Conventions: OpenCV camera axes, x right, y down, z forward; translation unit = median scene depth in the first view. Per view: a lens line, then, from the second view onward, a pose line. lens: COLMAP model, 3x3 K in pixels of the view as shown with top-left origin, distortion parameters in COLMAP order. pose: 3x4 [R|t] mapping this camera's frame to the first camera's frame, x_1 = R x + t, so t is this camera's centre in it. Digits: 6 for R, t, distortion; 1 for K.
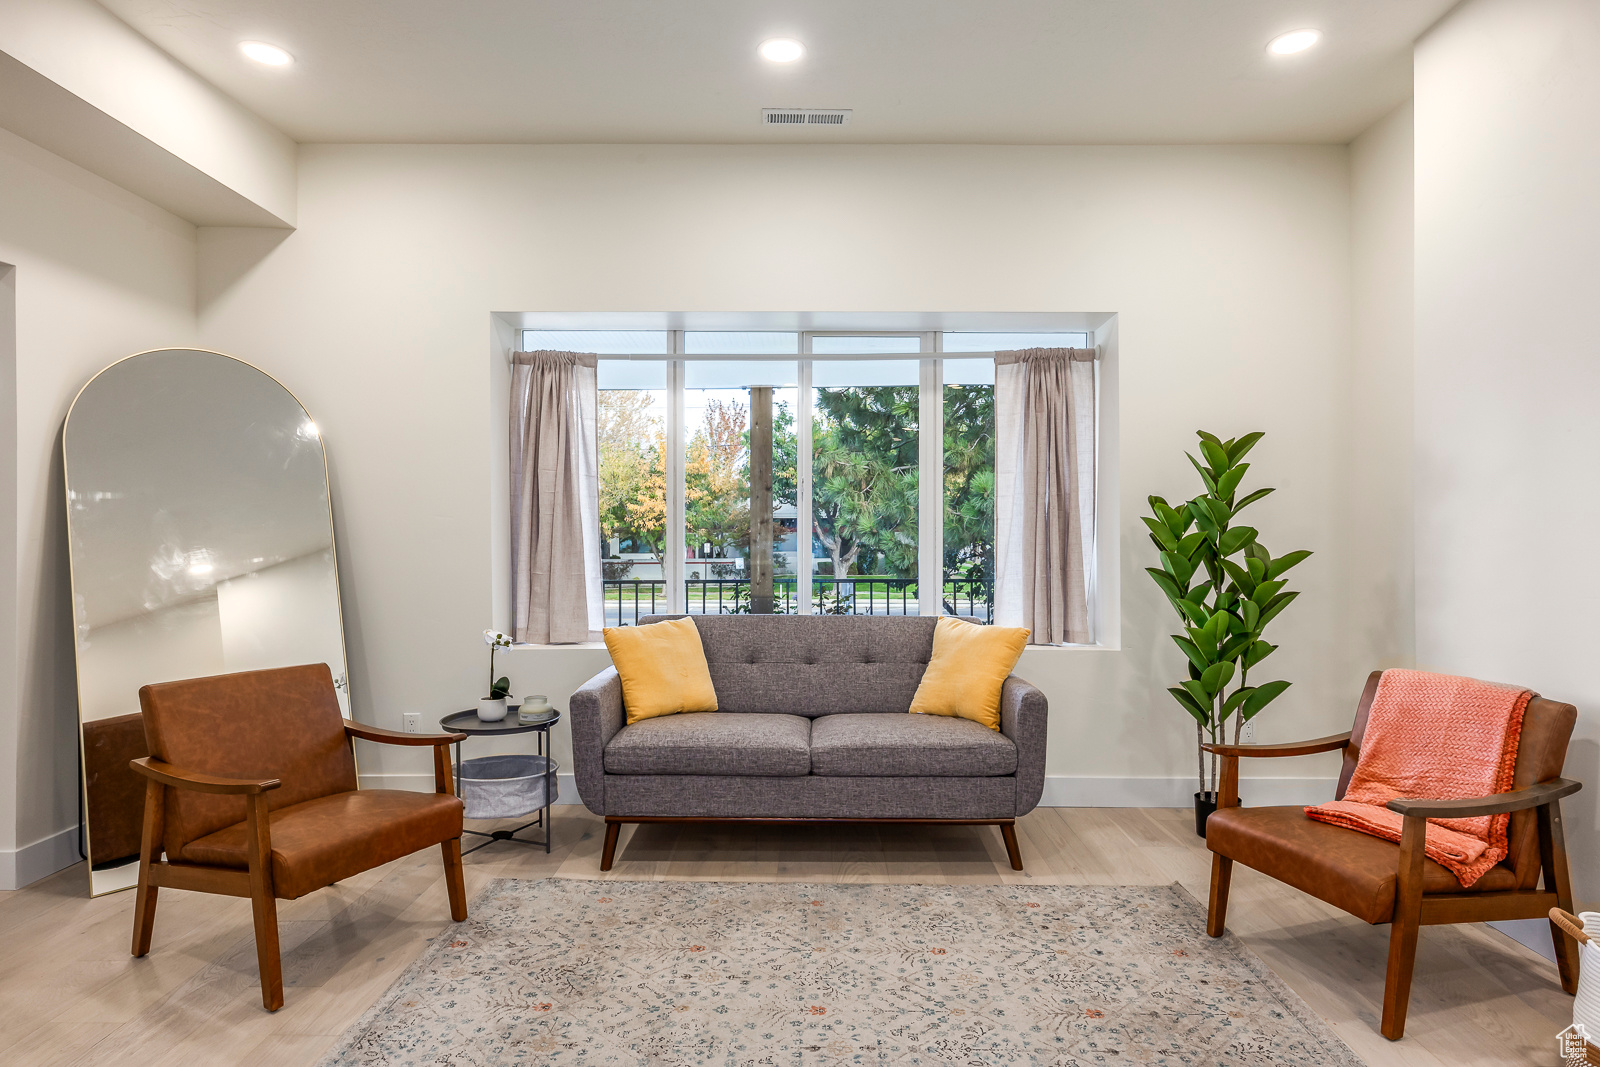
lens RADIAL K [[897.8, 0, 807.2], [0, 897.8, 534.4], [0, 0, 1]] dist [0.001523, 0.000103]
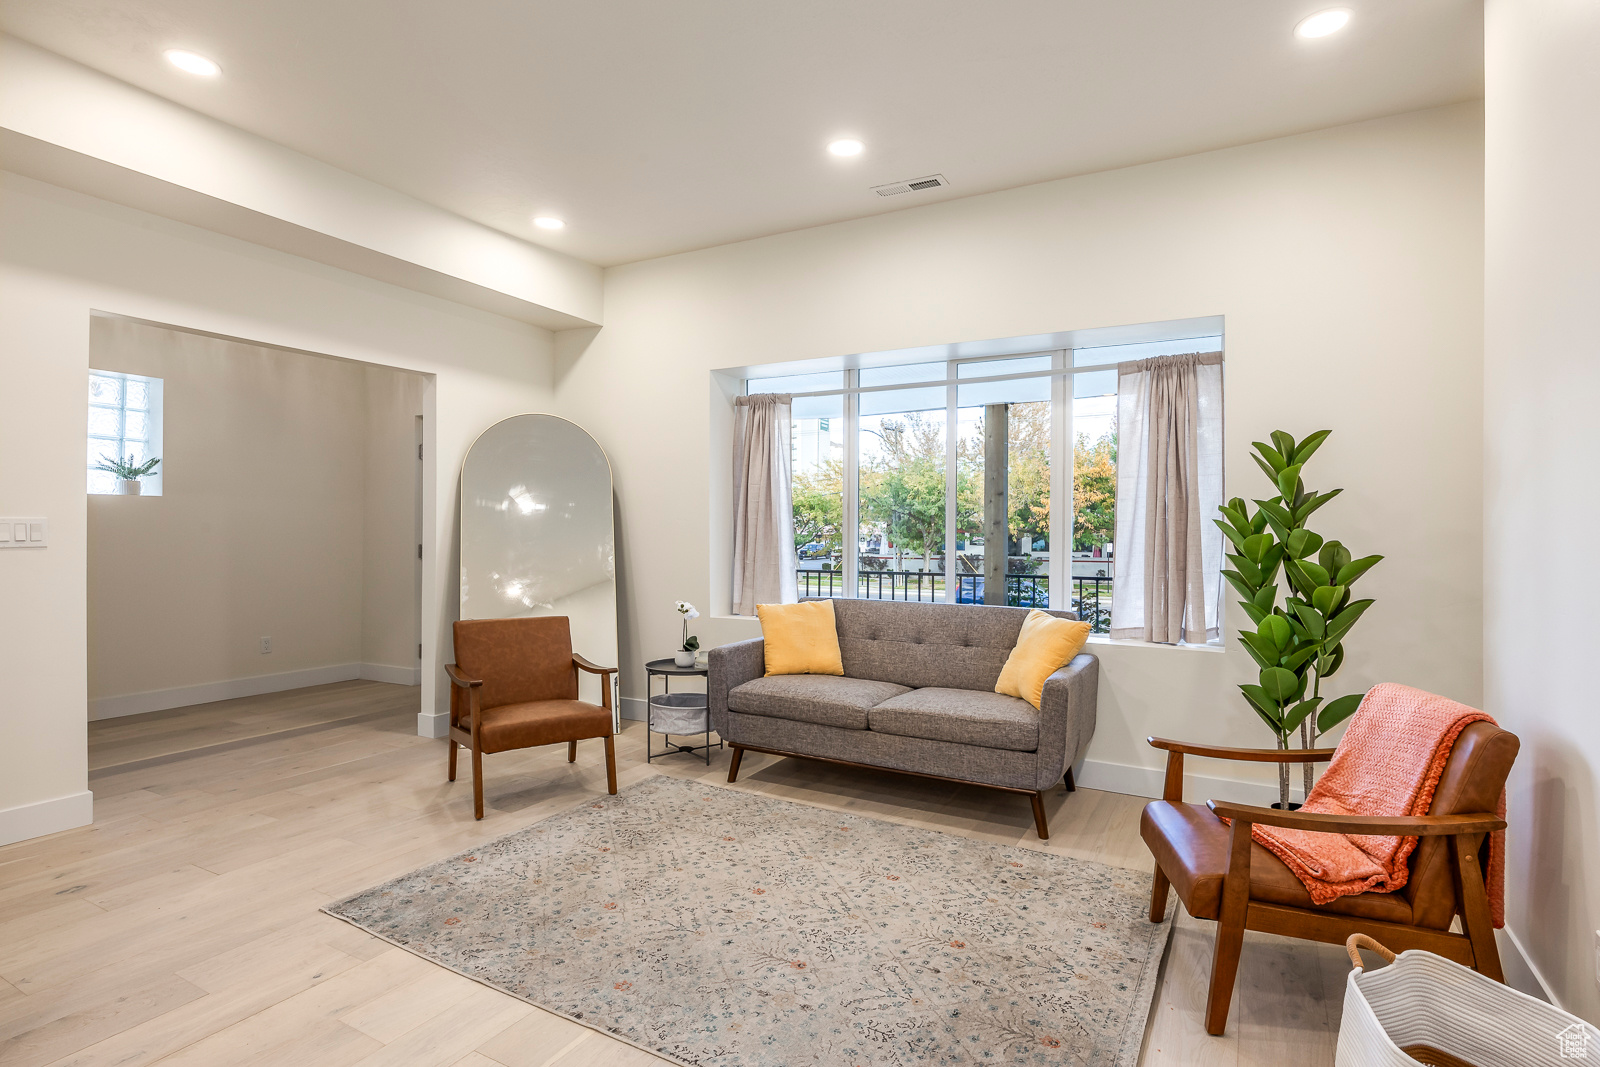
lens RADIAL K [[812.3, 0, 814.8], [0, 812.3, 533.0], [0, 0, 1]] dist [-0.010245, -0.000302]
pose [[0.879996, 0.006061, -0.474942, 0.428772], [-0.006680, 0.999978, 0.000385, -0.001485], [0.474934, 0.002834, 0.880017, -0.012362]]
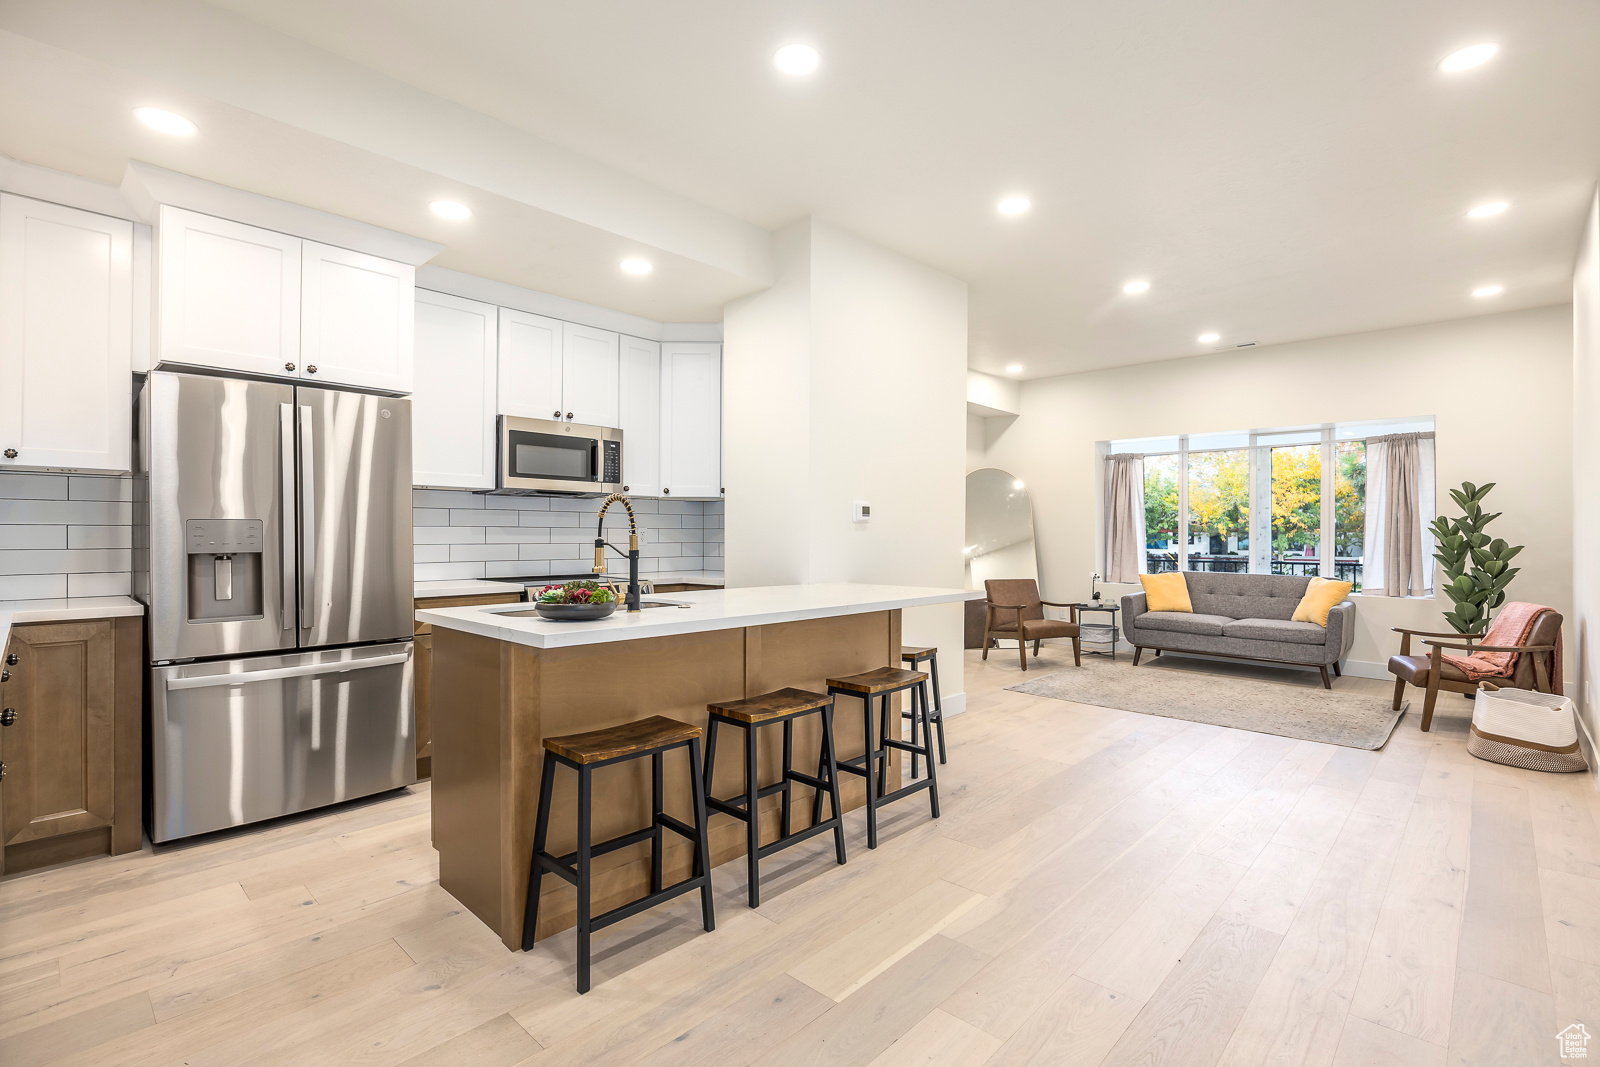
lens RADIAL K [[757.7, 0, 811.0], [0, 757.7, 532.8], [0, 0, 1]] dist [-0.003039, 0.000065]
pose [[0.741343, 0.003775, -0.671116, 0.501595], [-0.003712, 0.999992, 0.001525, -0.006256], [0.671116, 0.001360, 0.741351, -1.141124]]
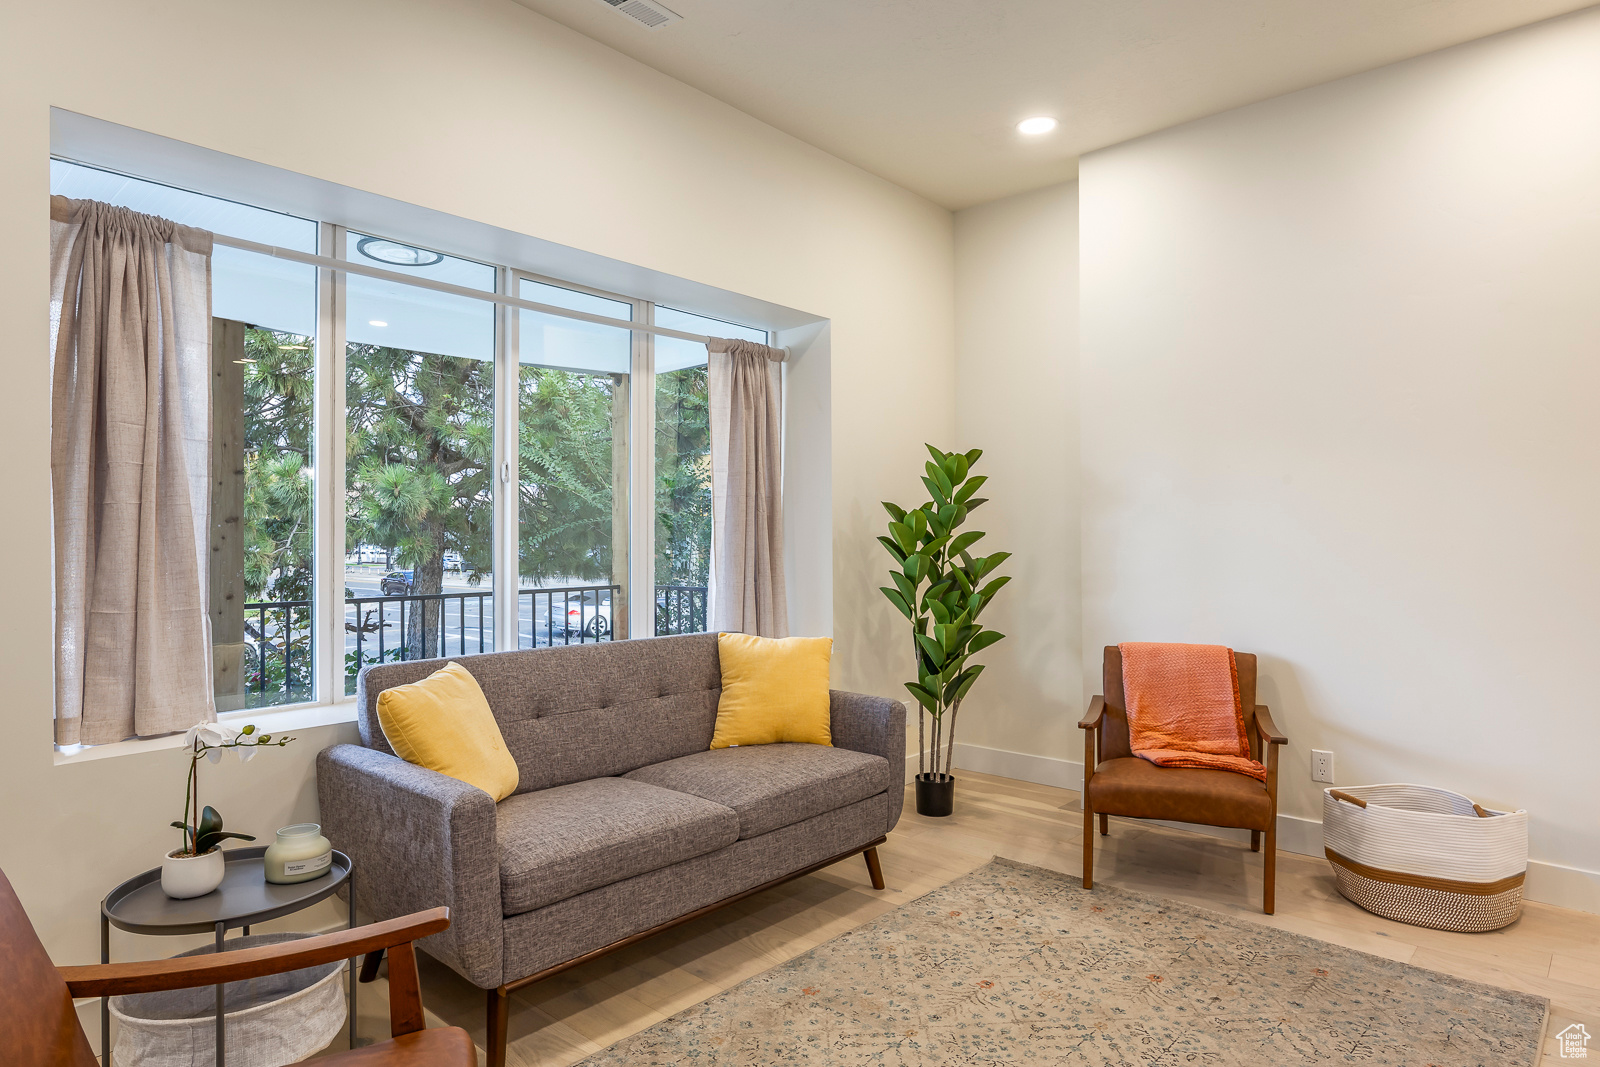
lens RADIAL K [[942.1, 0, 808.0], [0, 942.1, 531.8], [0, 0, 1]] dist [-0.004388, -0.000139]
pose [[0.658219, 0.003710, 0.752817, -0.536393], [0.001778, 0.999977, -0.006483, -0.000857], [-0.752824, 0.005606, 0.658198, 0.368974]]
